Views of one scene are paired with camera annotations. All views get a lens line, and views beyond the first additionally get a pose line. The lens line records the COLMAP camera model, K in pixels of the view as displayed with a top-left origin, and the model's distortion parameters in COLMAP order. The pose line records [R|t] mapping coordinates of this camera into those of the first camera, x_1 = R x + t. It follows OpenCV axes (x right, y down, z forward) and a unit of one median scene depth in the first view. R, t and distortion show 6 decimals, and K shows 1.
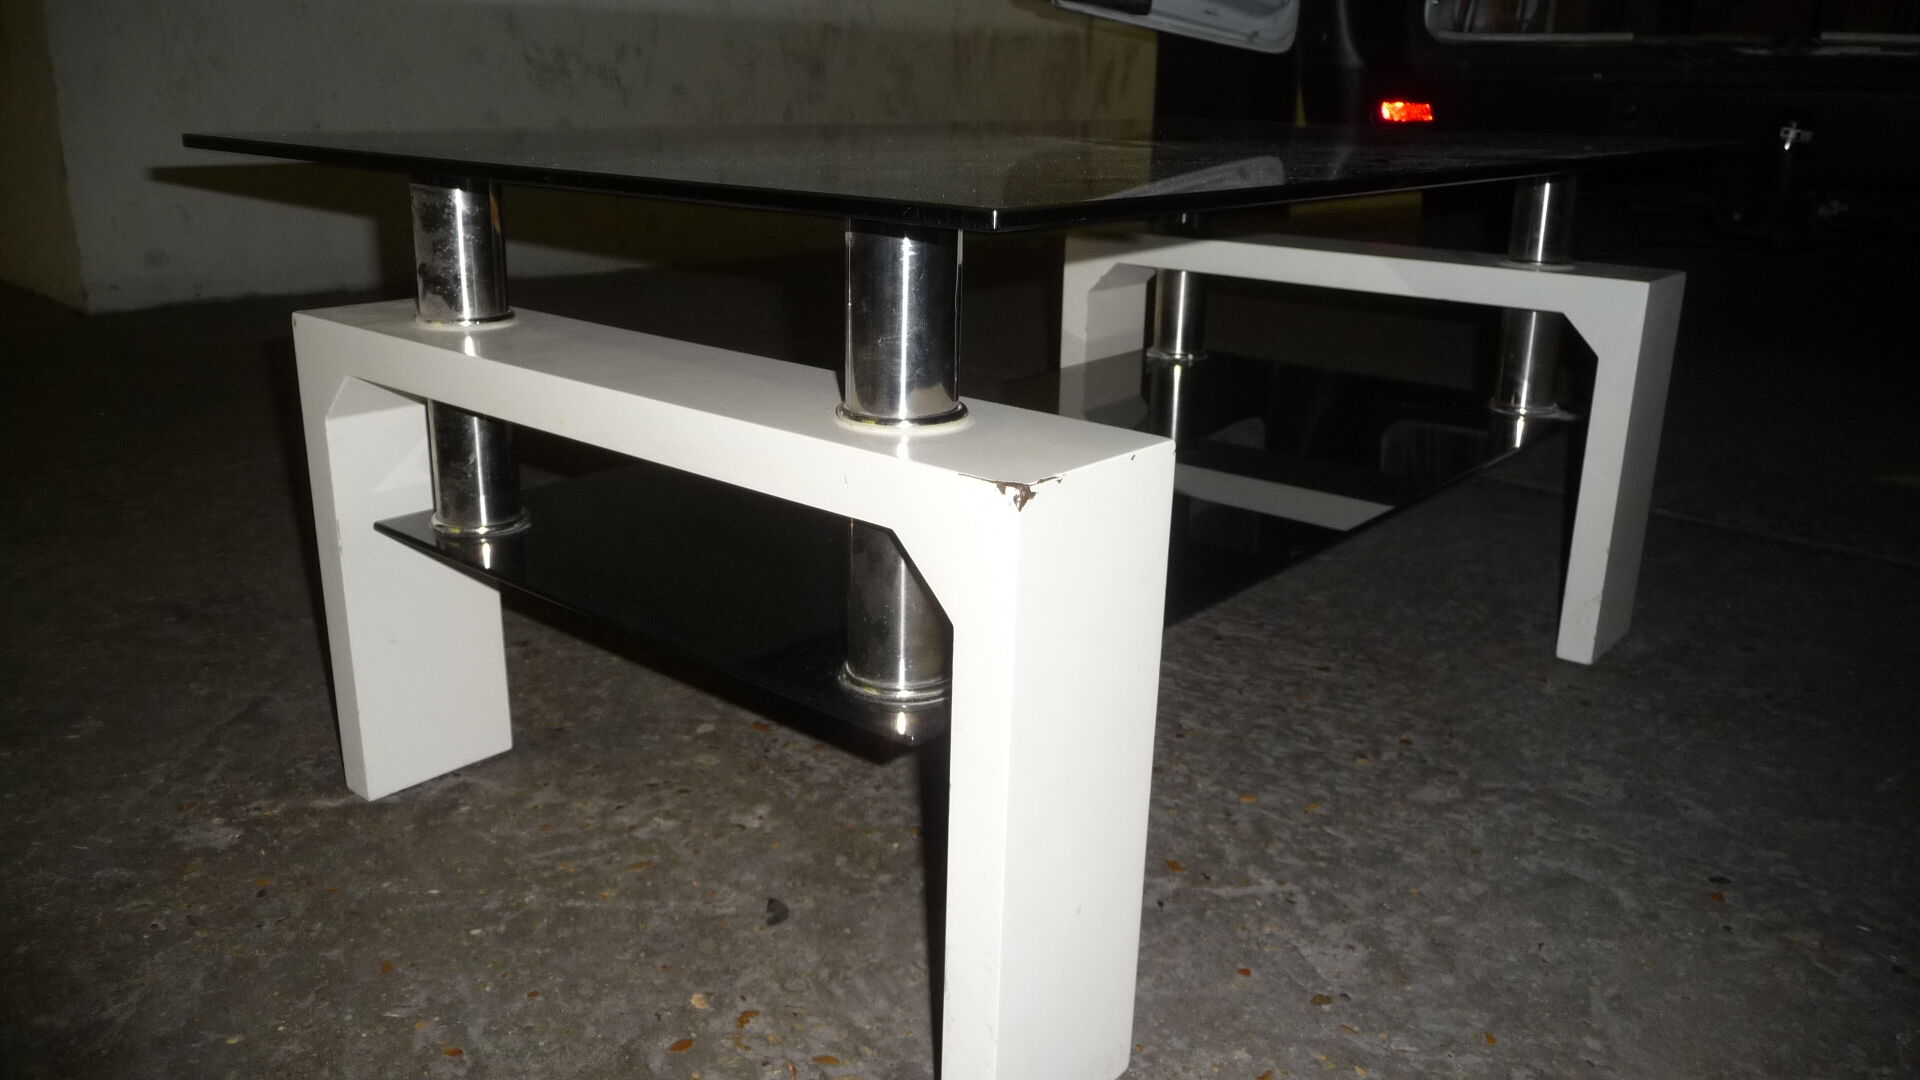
lens RADIAL K [[1462.9, 0, 961.5], [0, 1462.9, 538.1], [0, 0, 1]] dist [-0.015762, 0.002124]
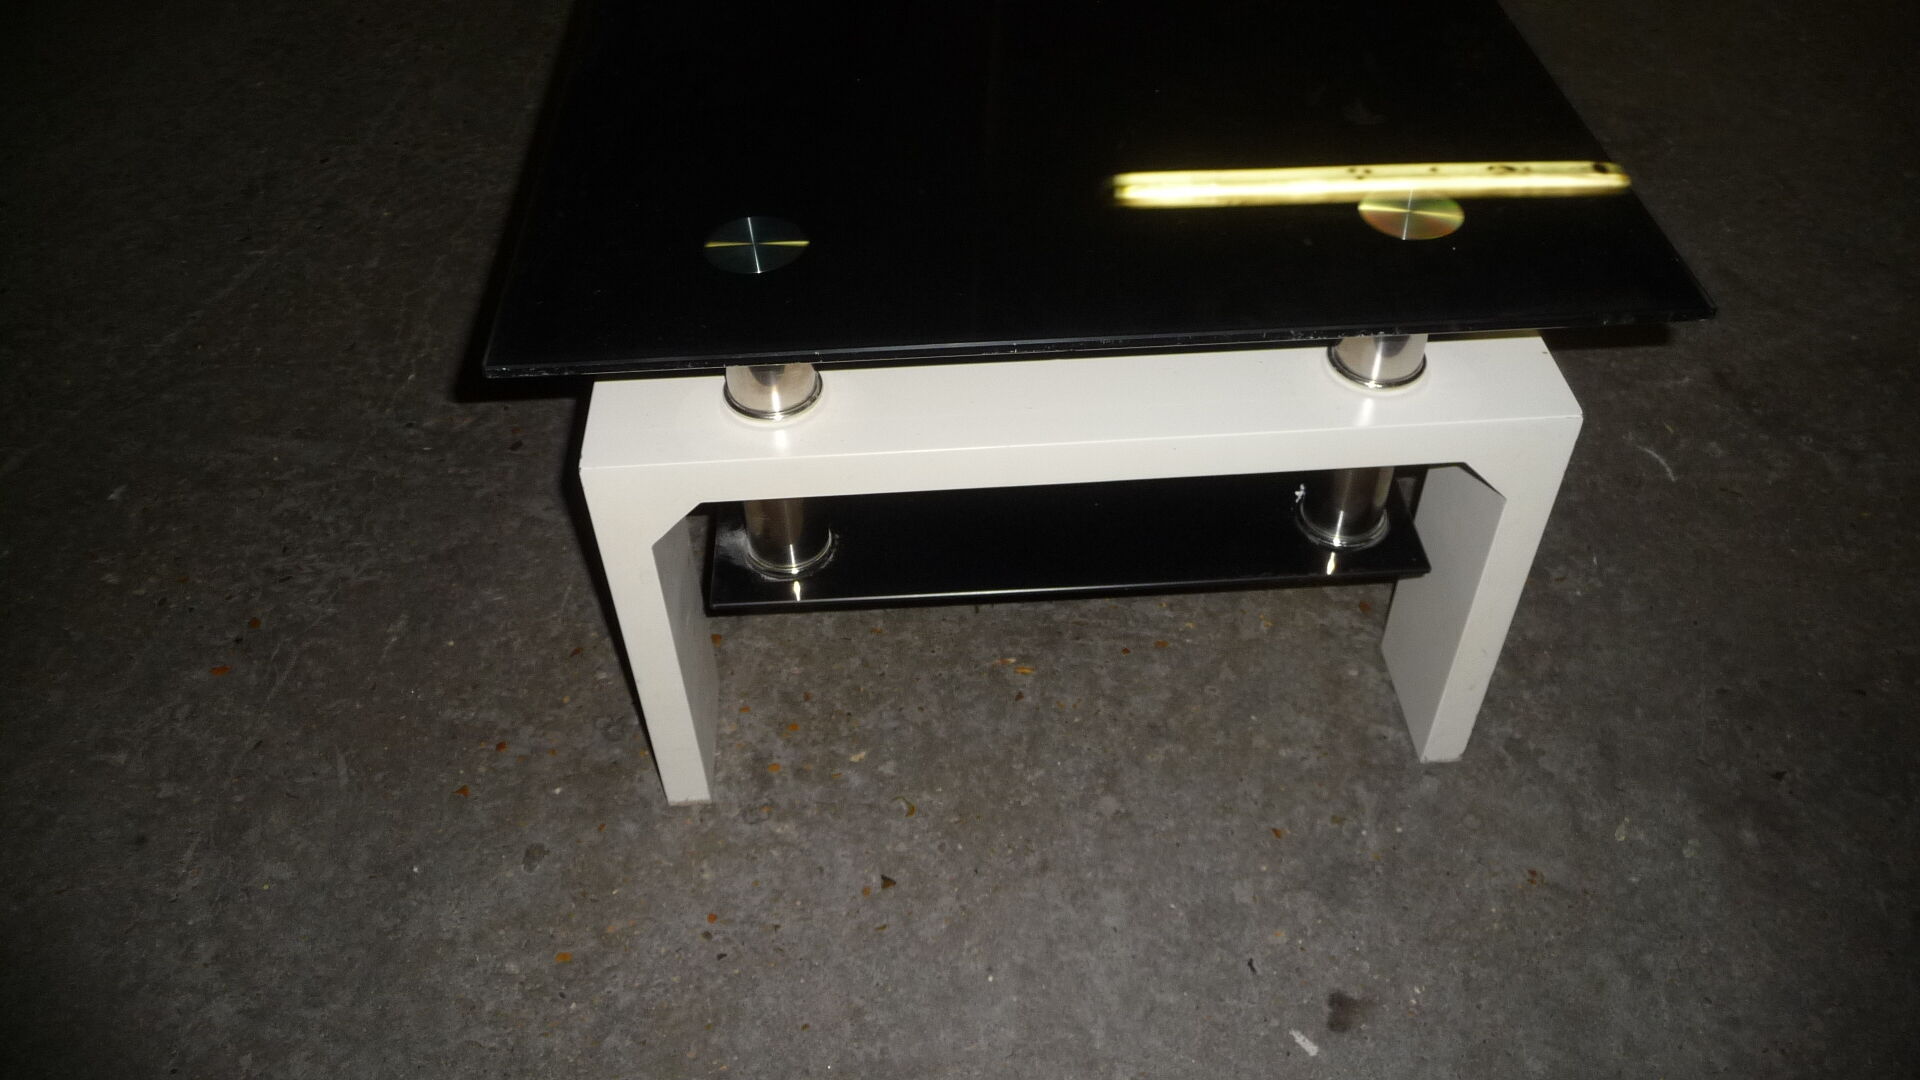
lens RADIAL K [[1462.9, 0, 963.3], [0, 1462.9, 540.1], [0, 0, 1]] dist [-0.015762, 0.002124]
pose [[-0.730453, 0.480998, -0.484850, 0.933015], [-0.200937, 0.527143, 0.825678, -0.982881], [0.652735, 0.700543, -0.288402, 1.752637]]
